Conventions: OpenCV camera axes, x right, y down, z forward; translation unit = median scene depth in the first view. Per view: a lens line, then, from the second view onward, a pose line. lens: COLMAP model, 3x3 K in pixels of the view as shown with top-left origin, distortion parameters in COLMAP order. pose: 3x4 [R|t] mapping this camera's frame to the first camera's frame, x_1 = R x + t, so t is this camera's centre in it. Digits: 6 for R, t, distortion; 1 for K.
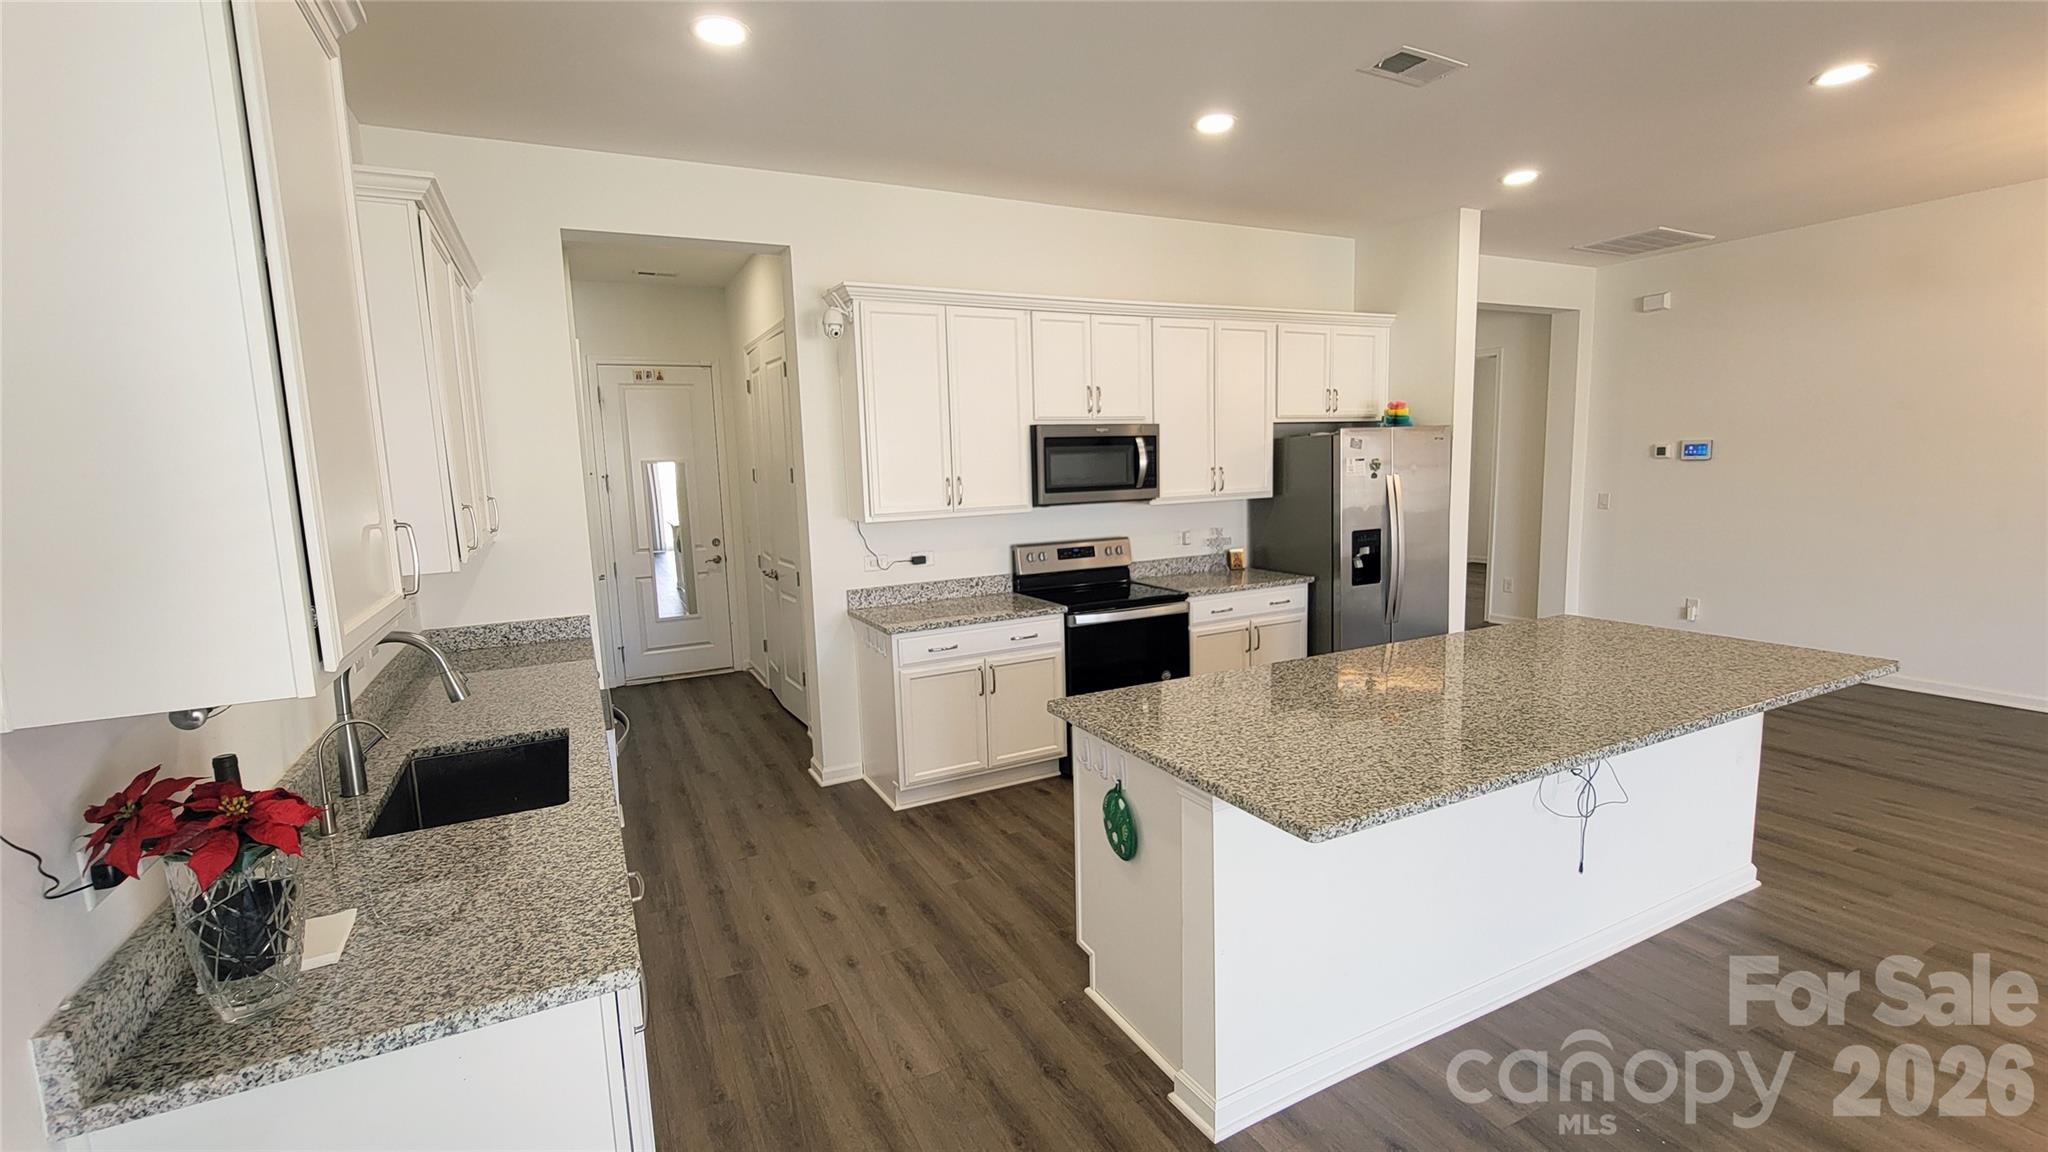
lens RADIAL K [[877.3, 0, 1024.1], [0, 877.3, 585.1], [0, 0, 1]] dist [0.000459, 0.000372]
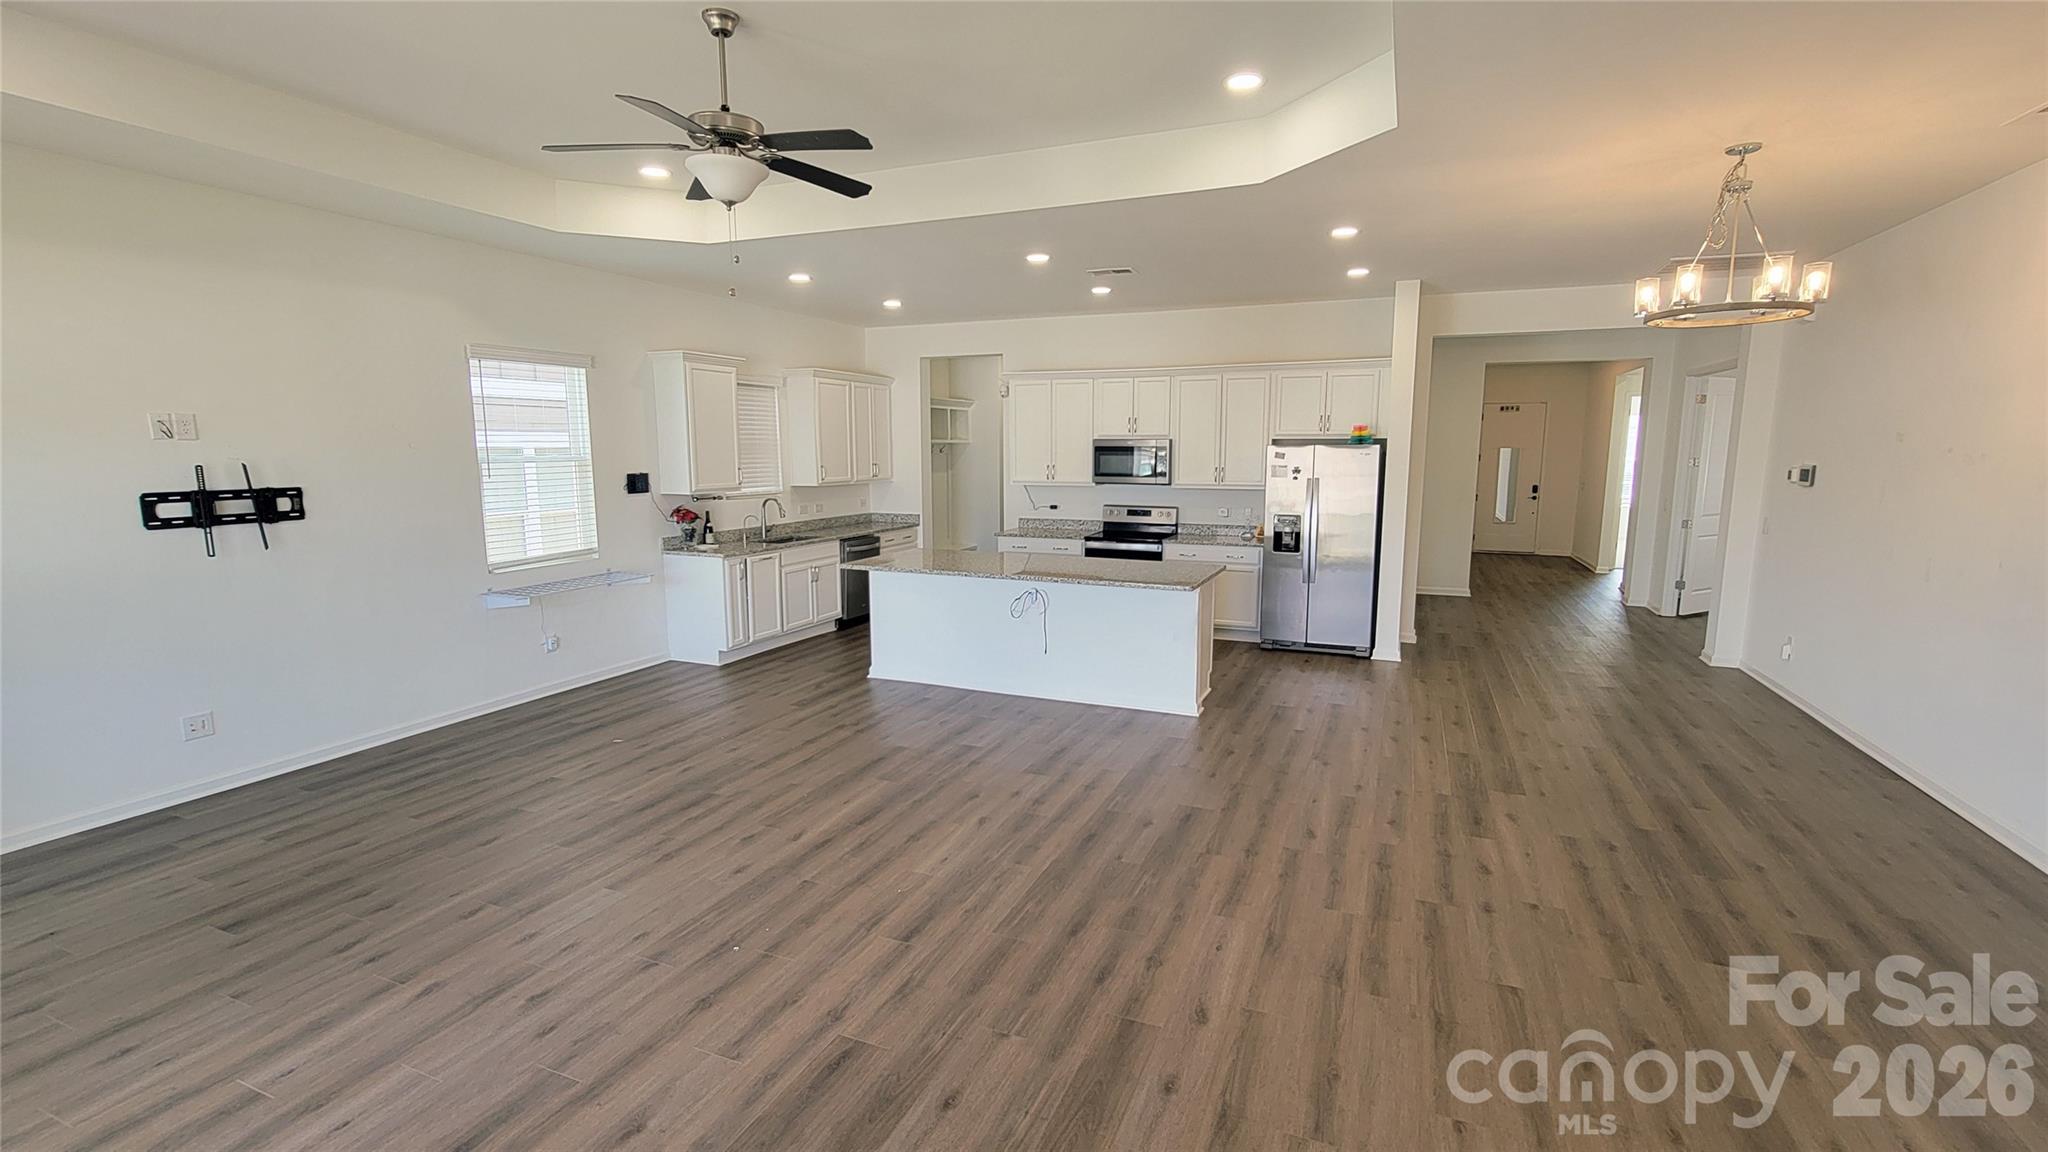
lens RADIAL K [[887.5, 0, 1032.5], [0, 887.5, 576.8], [0, 0, 1]] dist [-0.008261, -0.000039]
pose [[0.640994, 0.144058, -0.753906, 1.334973], [-0.127222, 0.988583, 0.080732, -0.028630], [0.756929, 0.044165, 0.652003, -0.299394]]
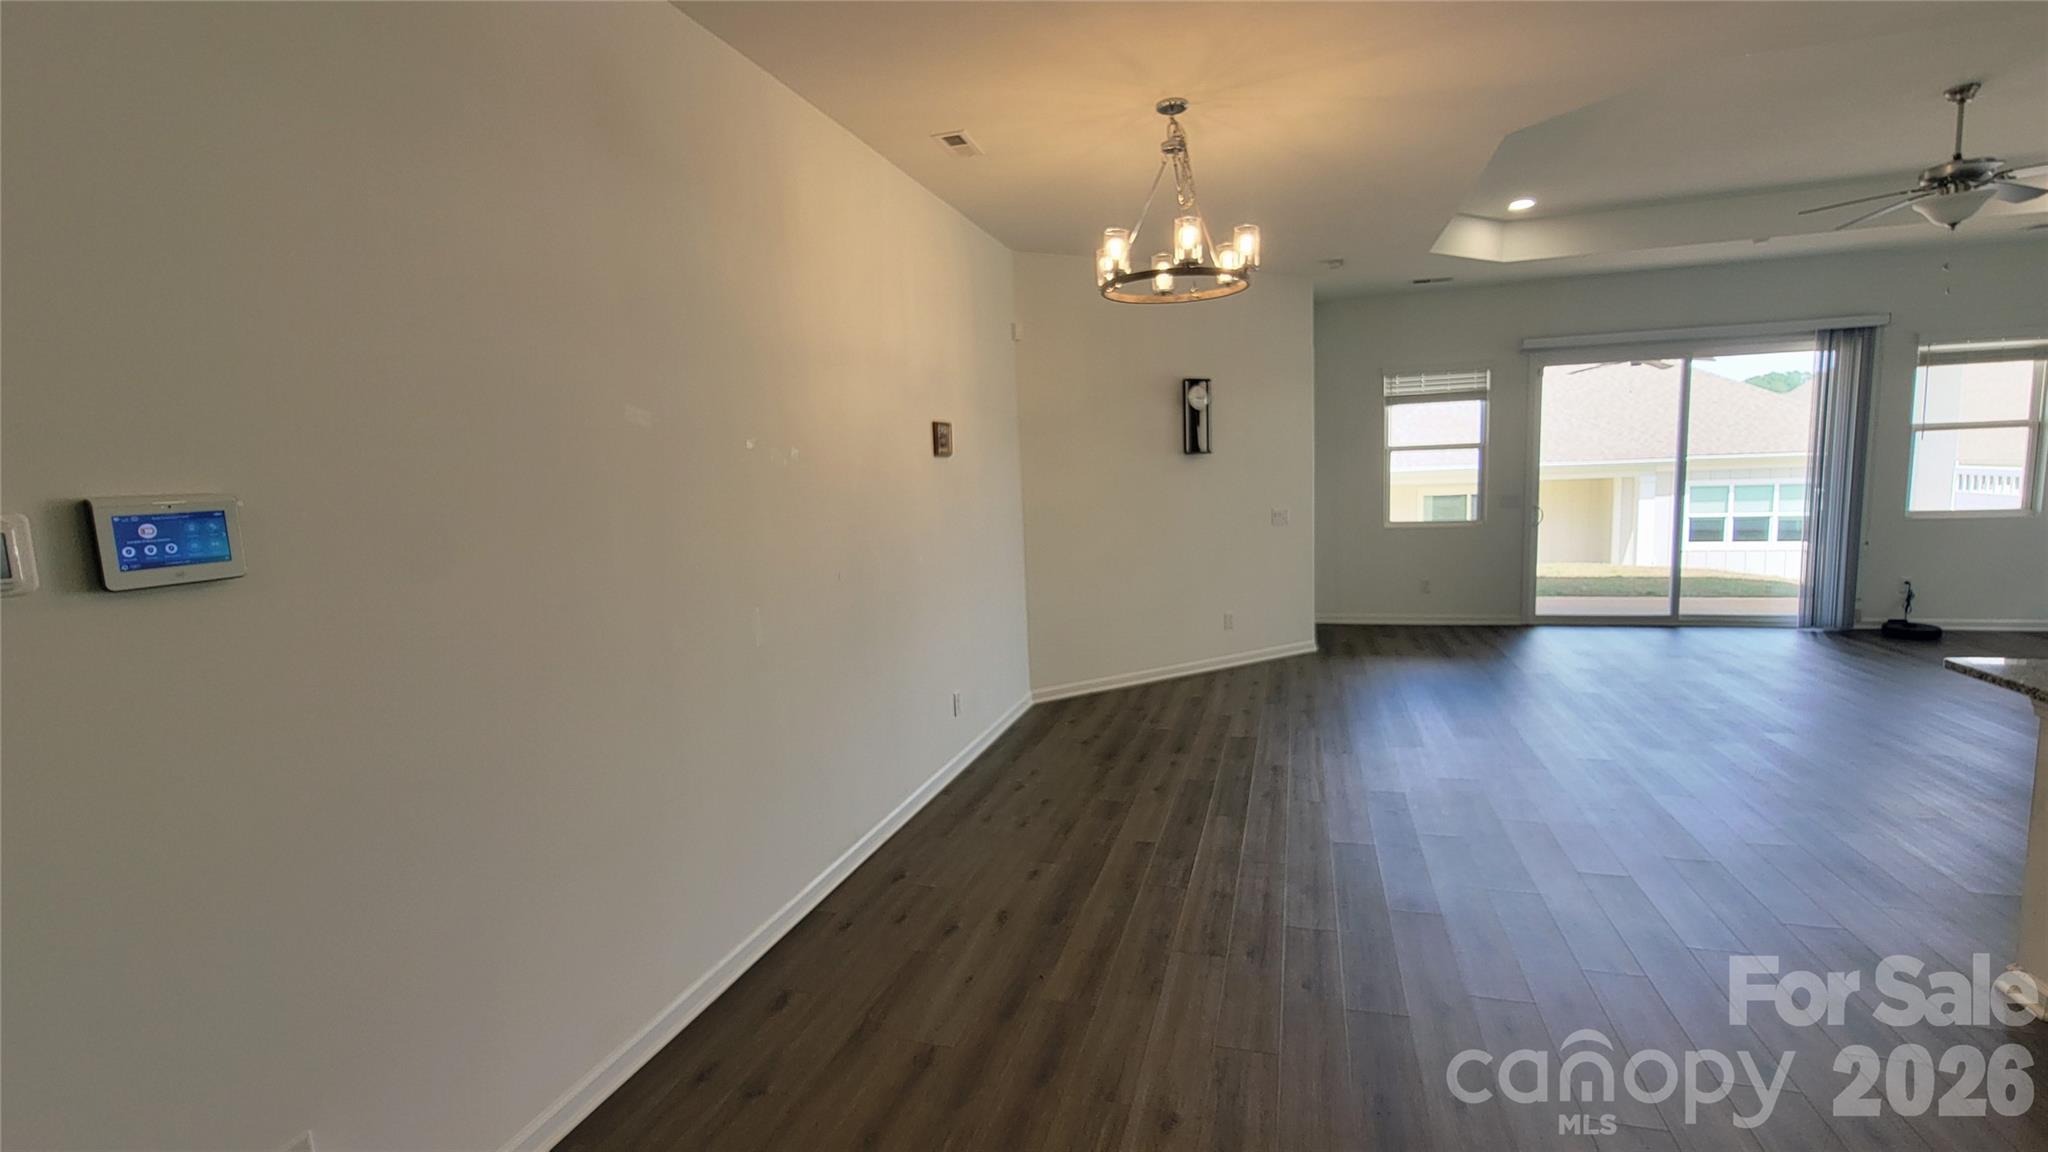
lens RADIAL K [[892.9, 0, 1034.8], [0, 892.9, 577.3], [0, 0, 1]] dist [-0.003324, 0.000076]
pose [[-0.719726, -0.024291, 0.693834, 0.634418], [0.158562, 0.967222, 0.198342, -0.217110], [-0.675909, 0.252768, -0.692283, 1.408642]]
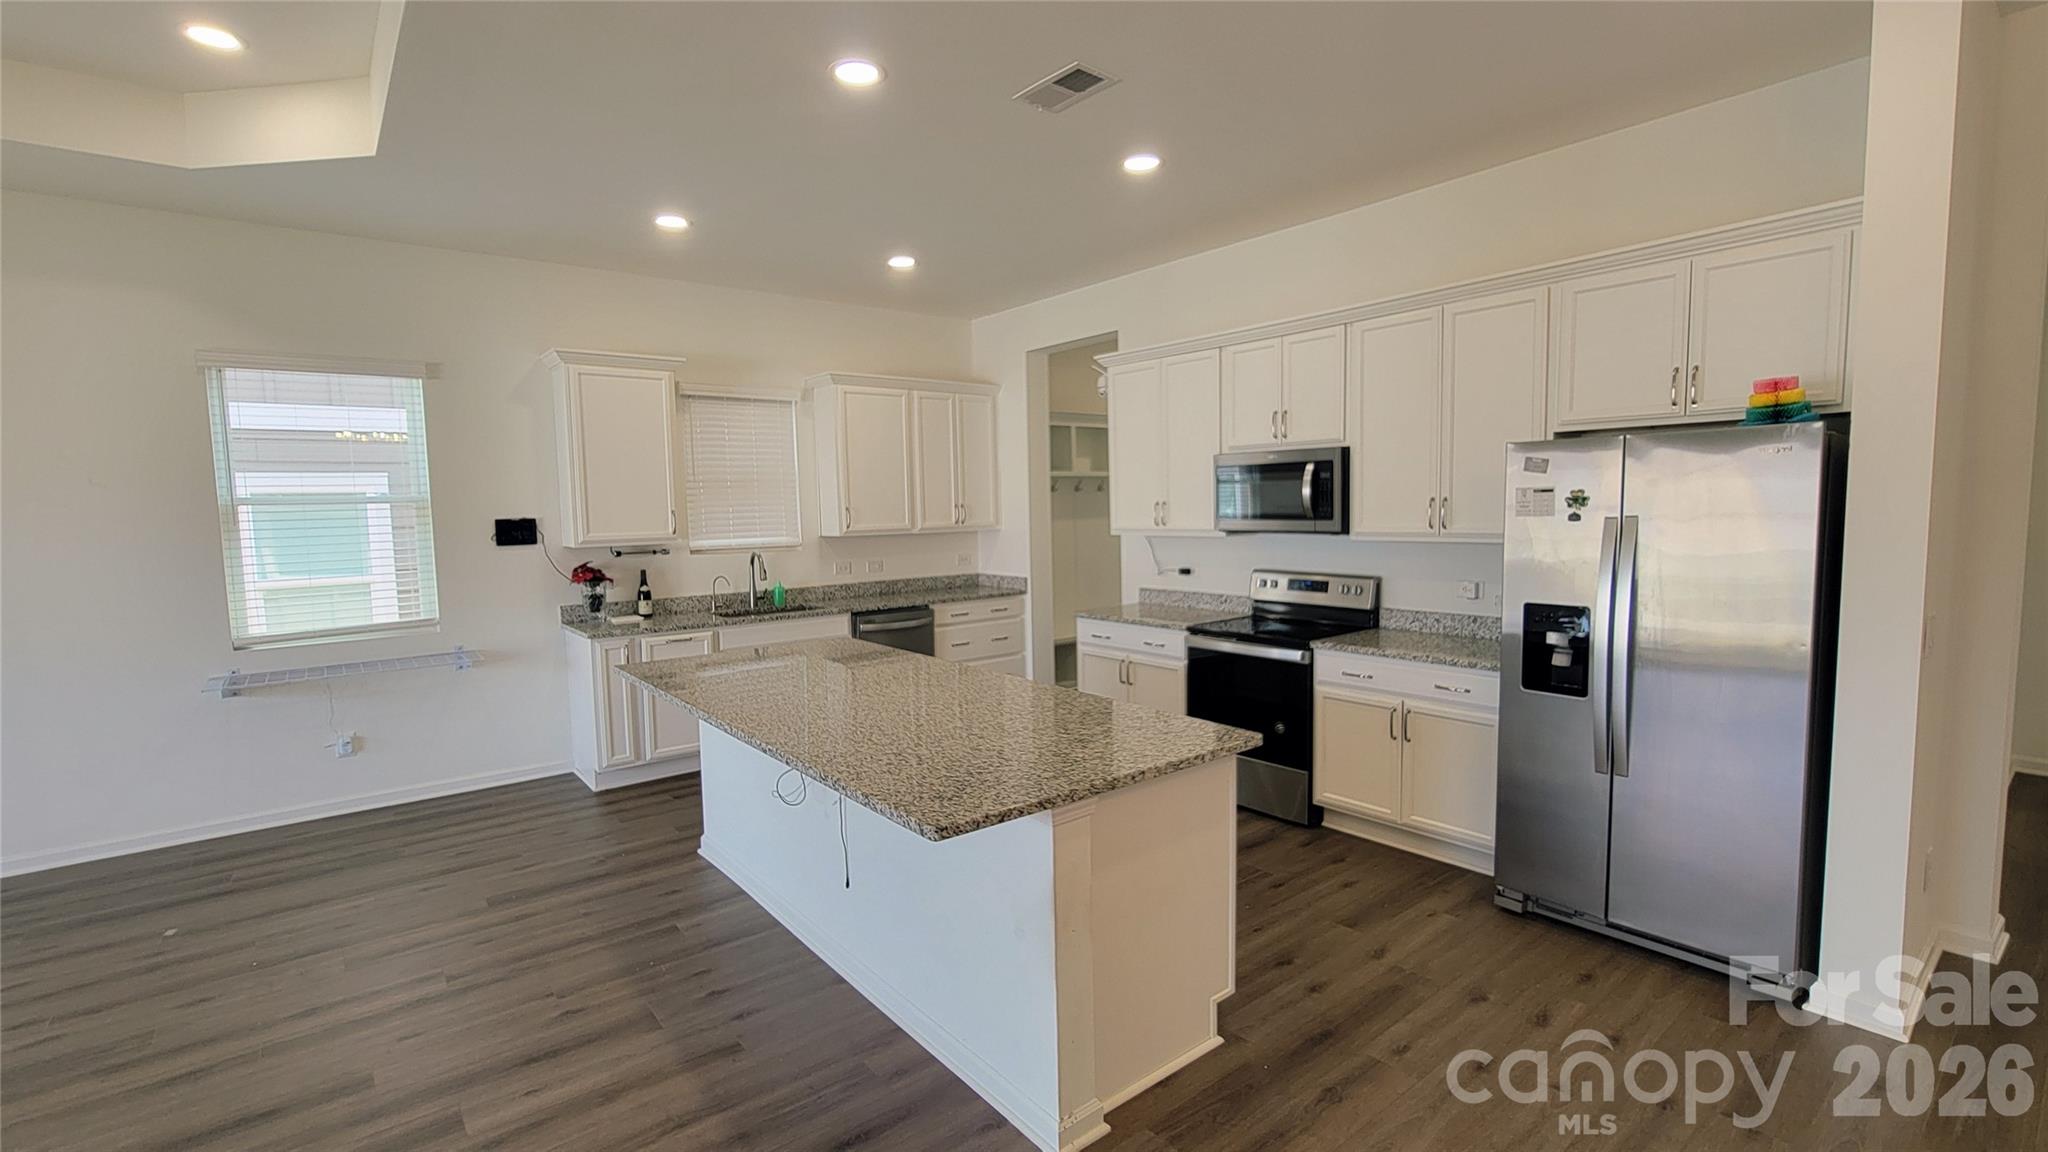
lens RADIAL K [[887.5, 0, 1032.5], [0, 887.5, 576.8], [0, 0, 1]] dist [-0.008261, -0.000039]
pose [[0.201927, 0.109825, -0.973223, 0.981880], [-0.122360, 0.988736, 0.086188, -0.097716], [0.971727, 0.101680, 0.213091, 0.548778]]
